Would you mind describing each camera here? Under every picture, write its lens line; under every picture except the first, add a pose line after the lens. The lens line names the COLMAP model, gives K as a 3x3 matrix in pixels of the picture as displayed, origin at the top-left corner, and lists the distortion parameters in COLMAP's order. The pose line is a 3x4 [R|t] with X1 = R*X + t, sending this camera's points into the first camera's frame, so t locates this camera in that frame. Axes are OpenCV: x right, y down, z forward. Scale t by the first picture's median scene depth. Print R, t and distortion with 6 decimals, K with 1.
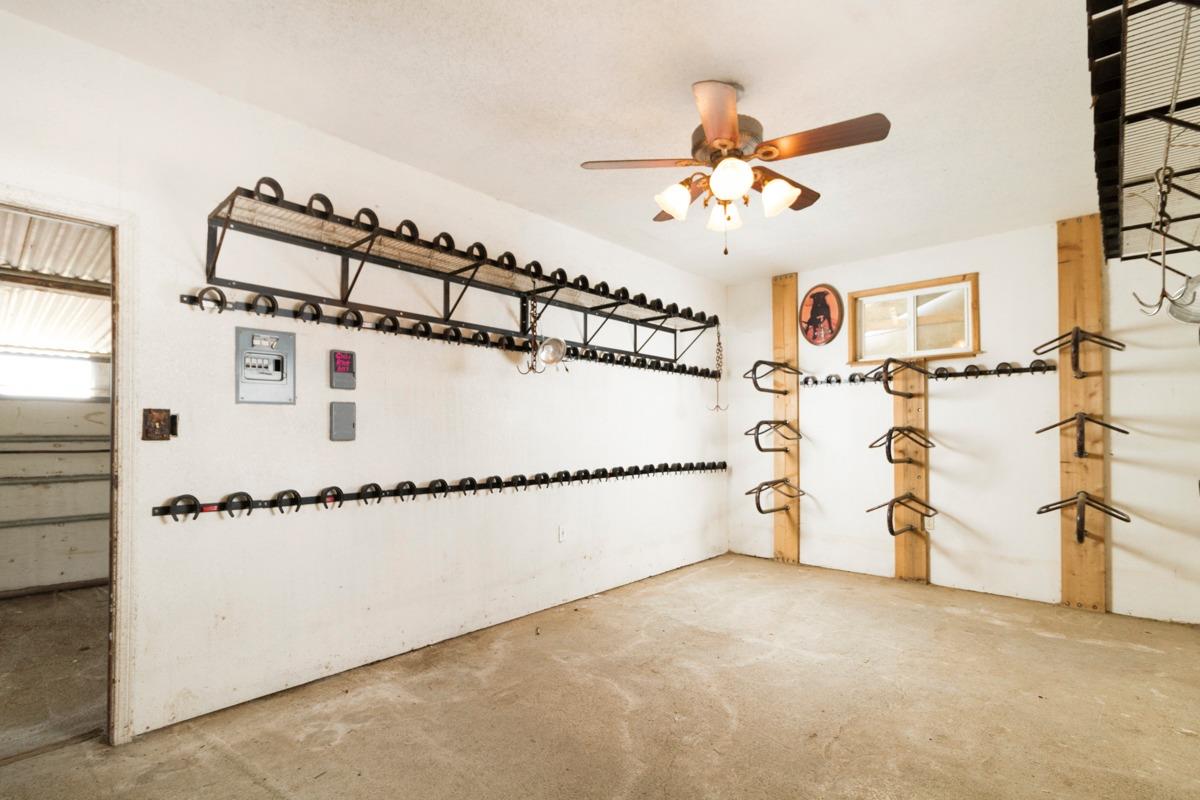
lens RADIAL K [[566.5, 0, 598.3], [0, 566.5, 428.0], [0, 0, 1]] dist [0.011895, 0.000160]
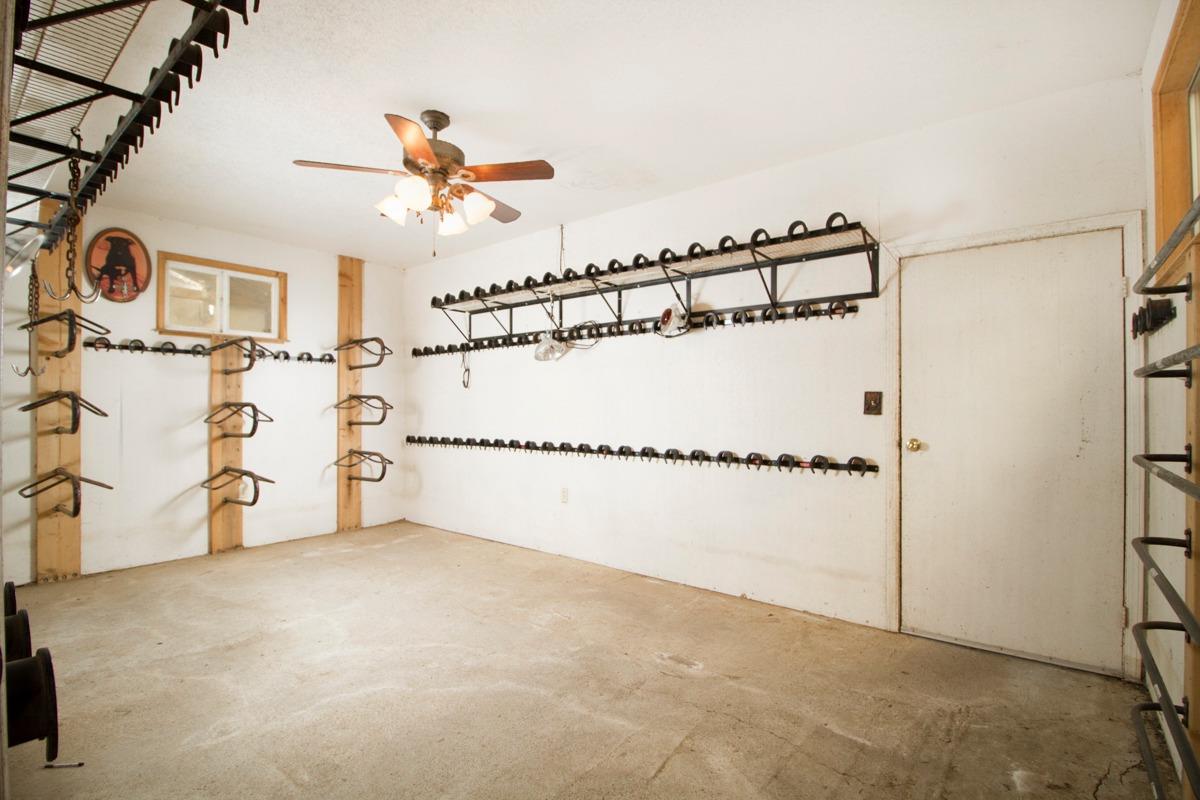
lens RADIAL K [[563.7, 0, 600.0], [0, 563.7, 400.0], [0, 0, 1]] dist [-0.025355, -0.000249]
pose [[-0.062644, 0.015495, 0.997916, -0.598280], [-0.007865, 0.999841, -0.016019, 0.006023], [-0.998005, -0.008852, -0.062512, 0.462115]]
